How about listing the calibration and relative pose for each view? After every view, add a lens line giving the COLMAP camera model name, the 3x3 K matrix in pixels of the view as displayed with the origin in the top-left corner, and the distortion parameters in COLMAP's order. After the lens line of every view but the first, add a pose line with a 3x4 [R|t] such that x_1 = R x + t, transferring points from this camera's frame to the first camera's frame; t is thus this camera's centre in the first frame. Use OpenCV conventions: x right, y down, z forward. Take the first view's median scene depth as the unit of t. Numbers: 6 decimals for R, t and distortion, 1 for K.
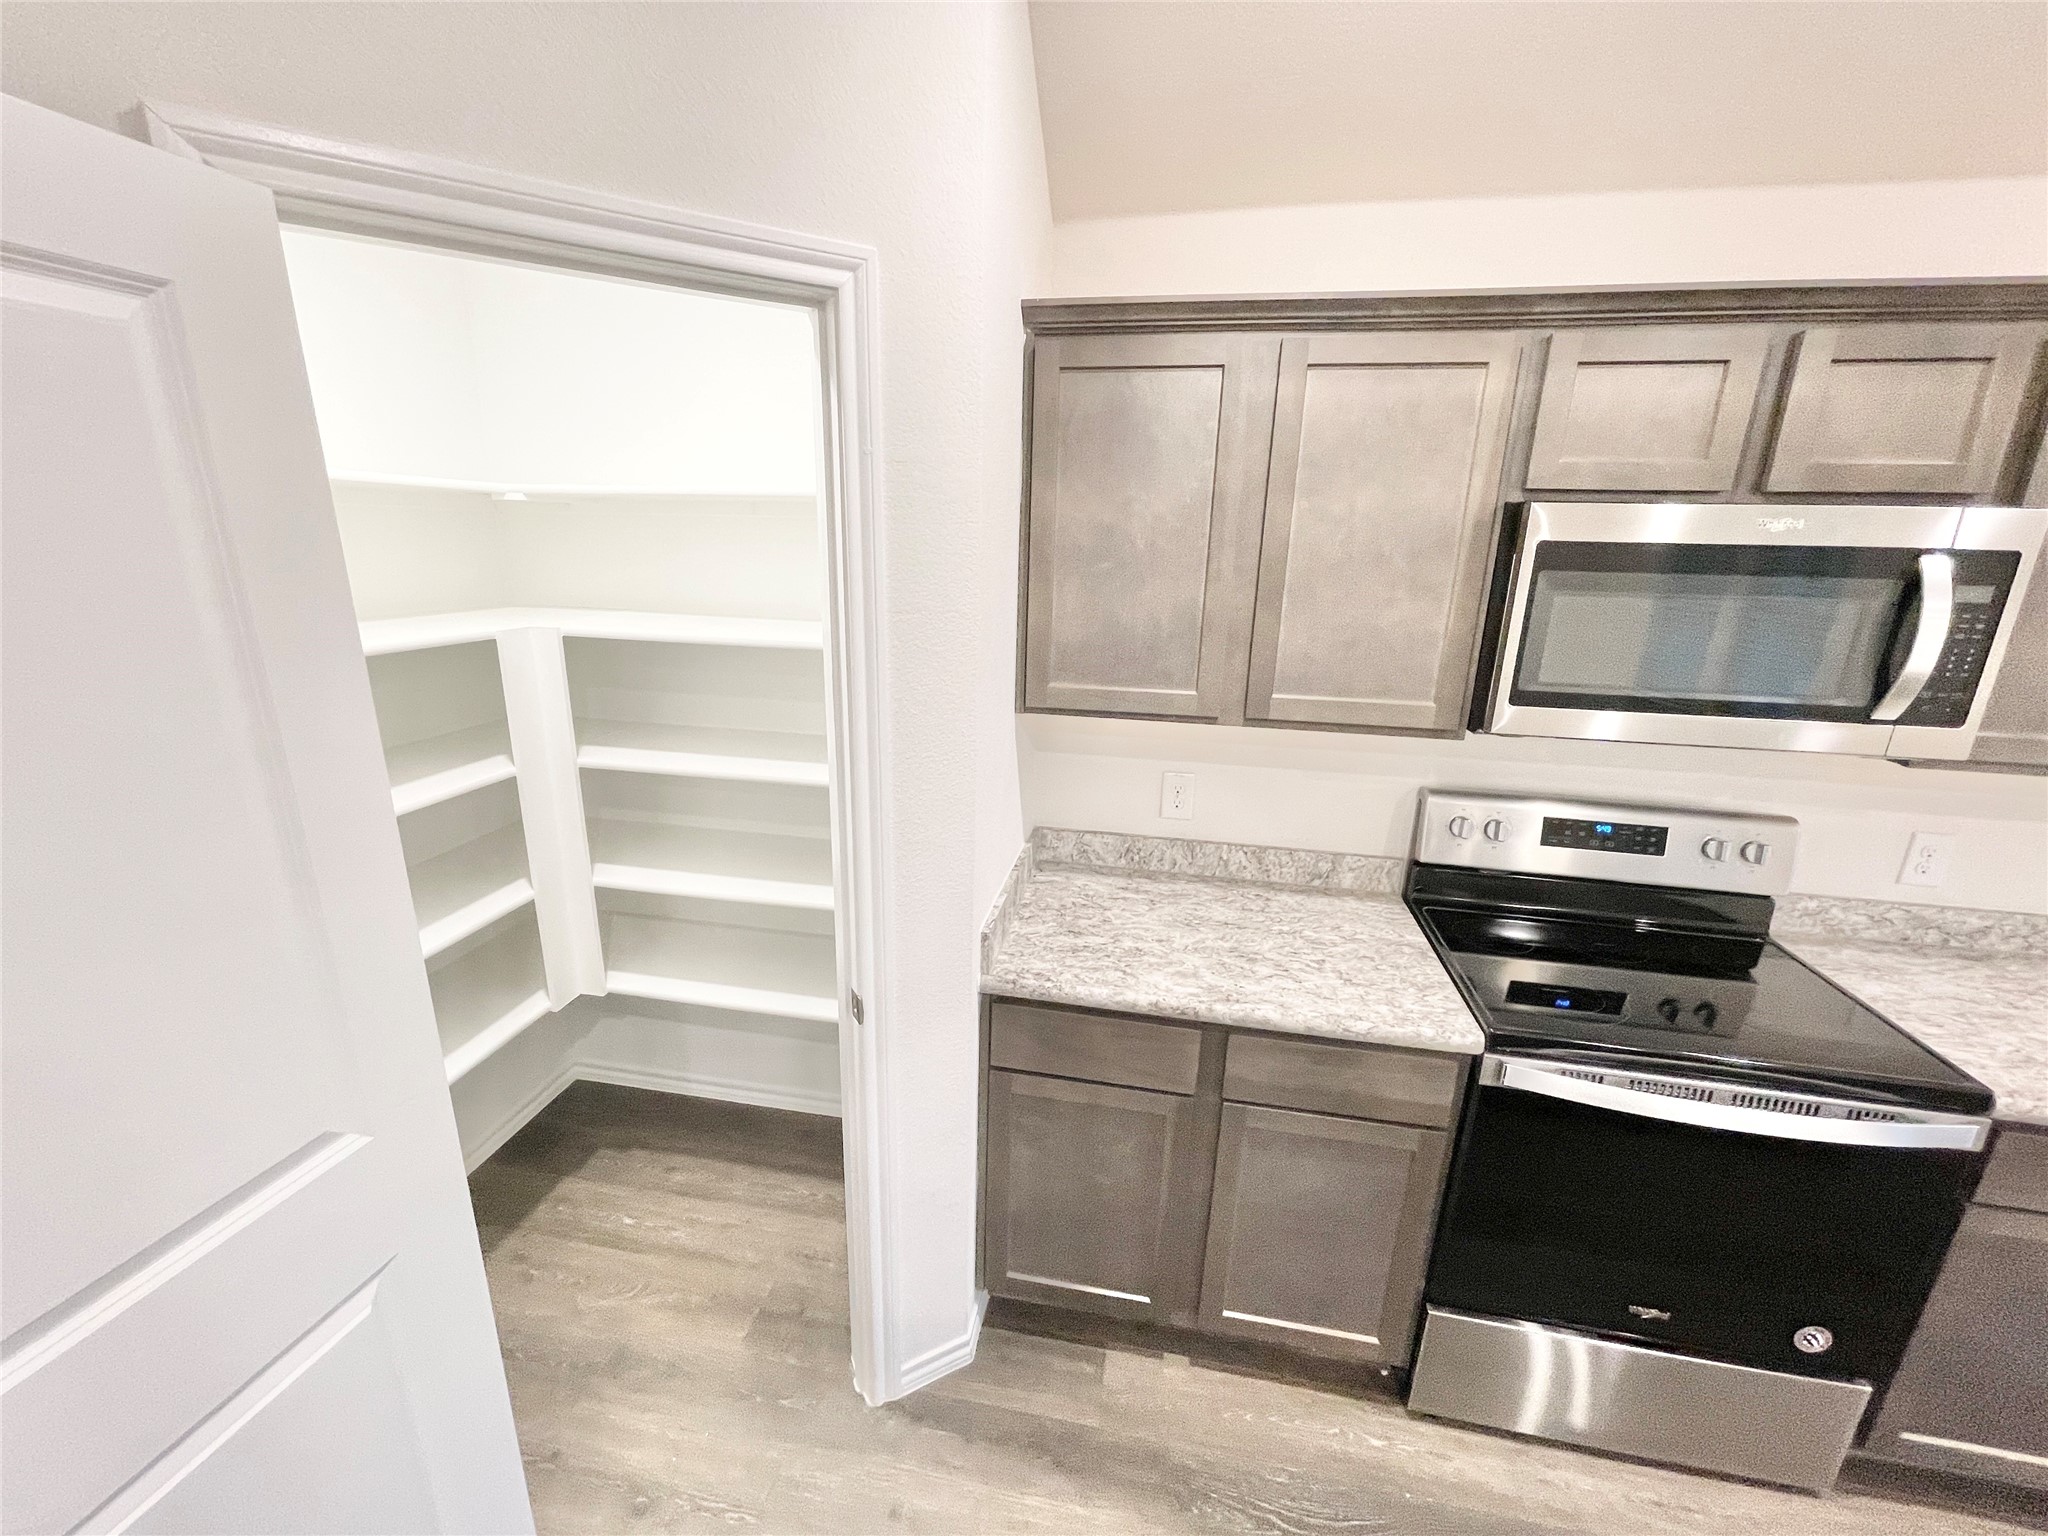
lens RADIAL K [[834.0, 0, 1016.5], [0, 834.0, 771.5], [0, 0, 1]] dist [-0.001185, -0.000241]
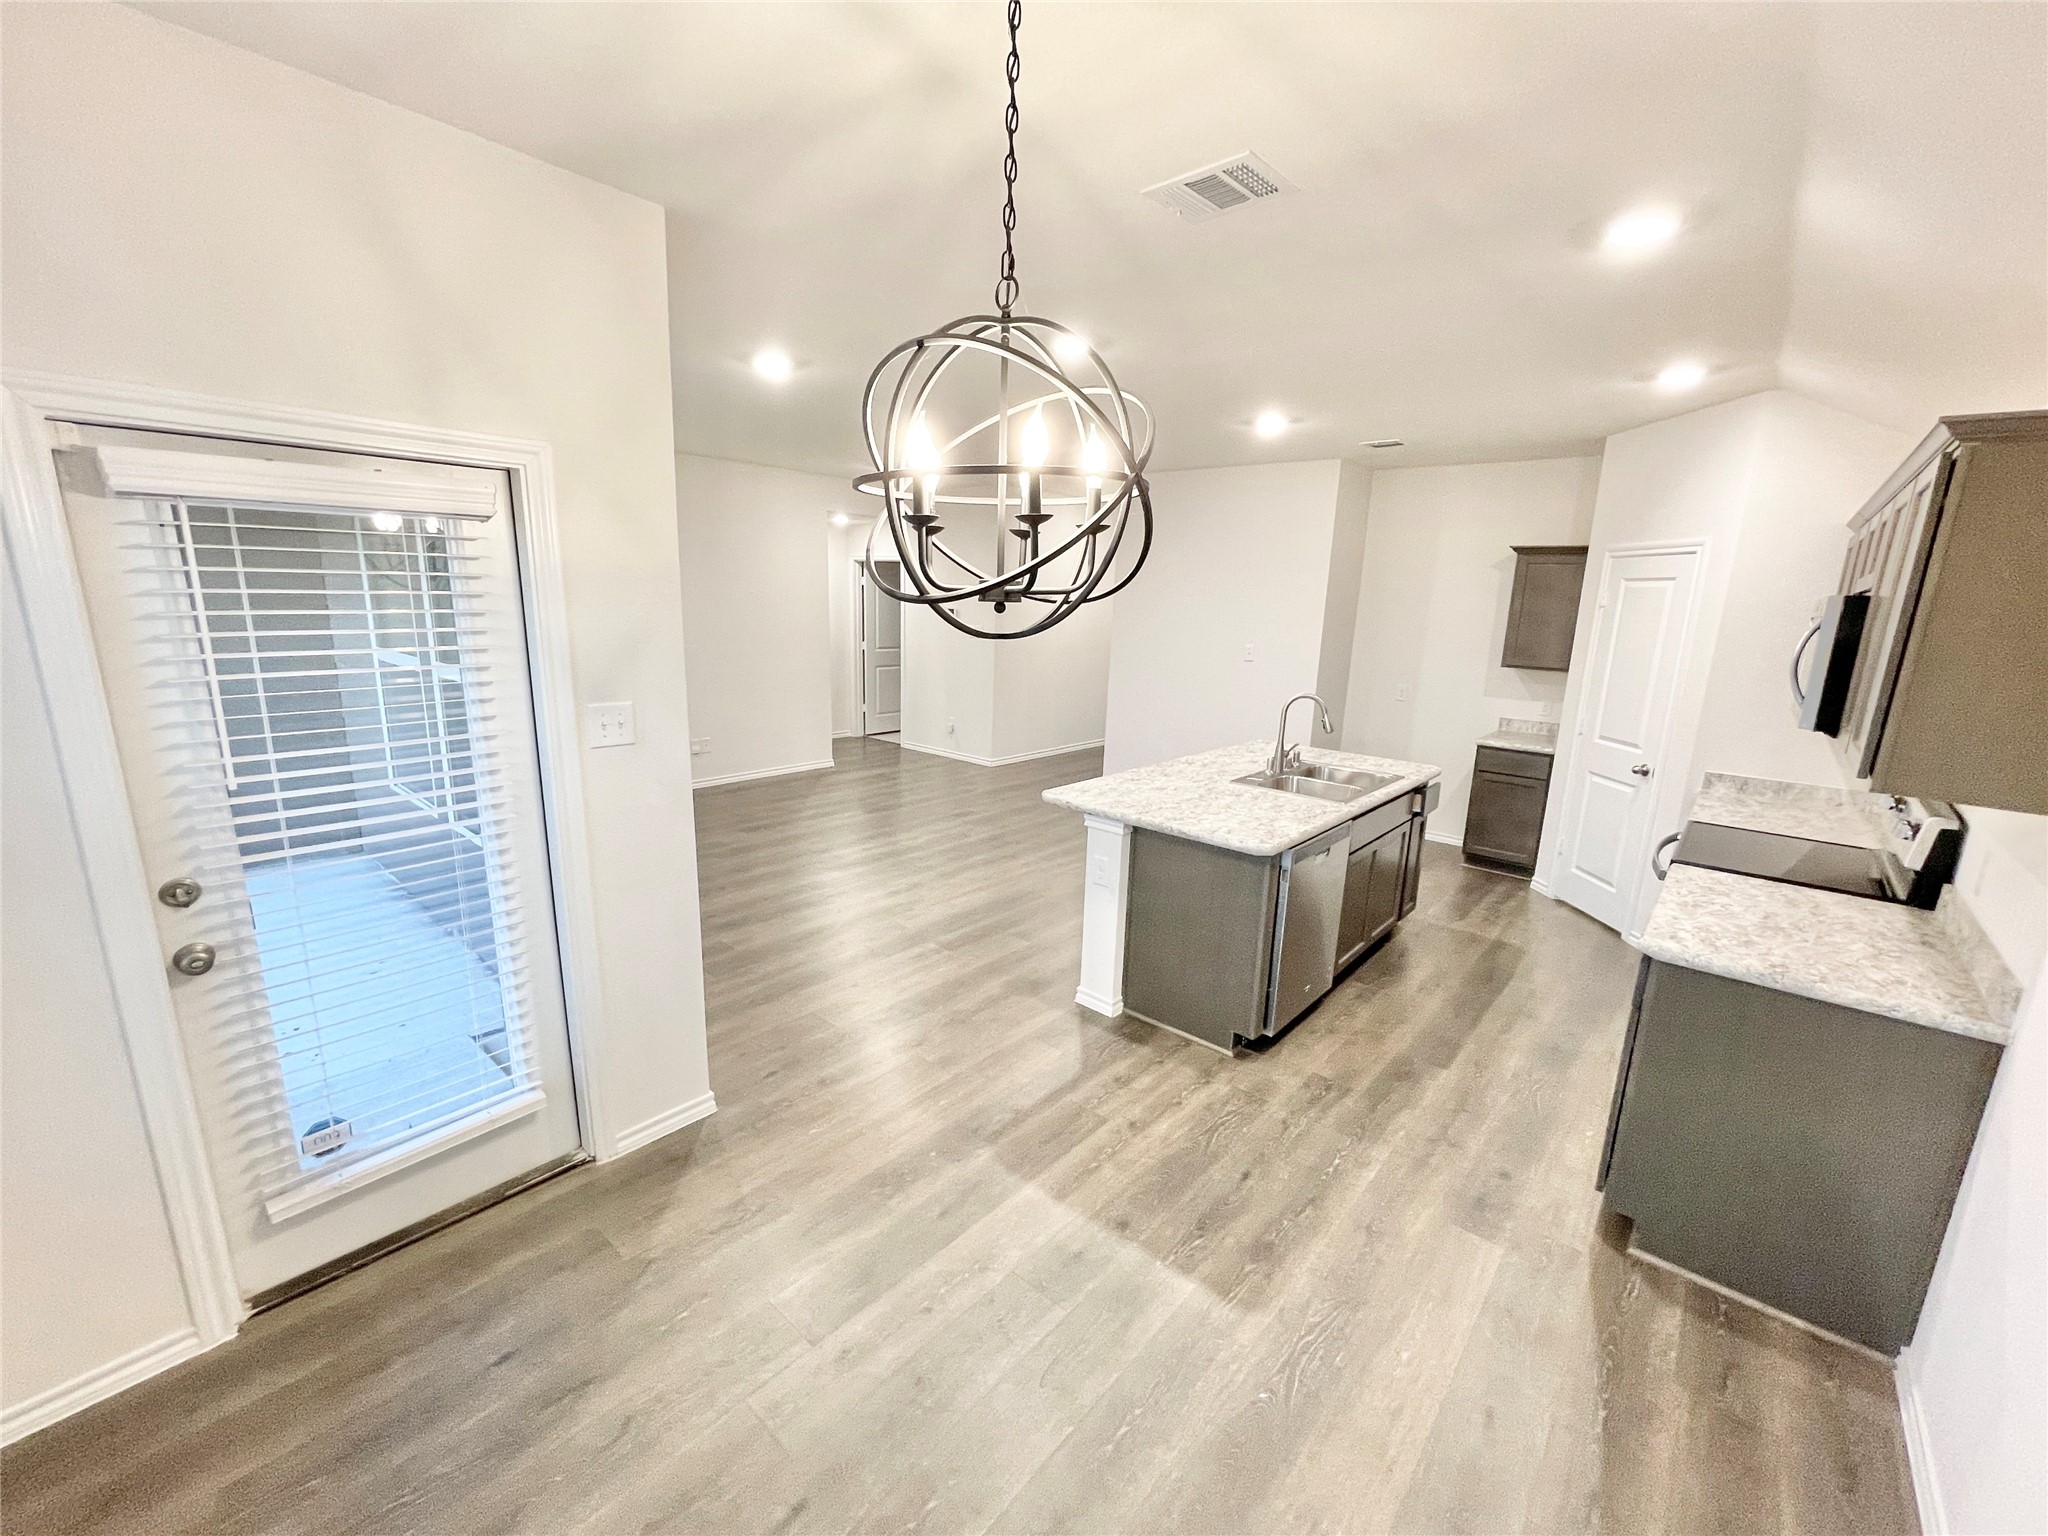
lens RADIAL K [[834.0, 0, 1016.5], [0, 834.0, 771.5], [0, 0, 1]] dist [-0.001185, -0.000241]
pose [[-0.509310, 0.139864, -0.849142, 3.038533], [-0.276335, 0.907875, 0.315282, -0.025342], [0.815011, 0.395224, -0.423740, 0.345984]]
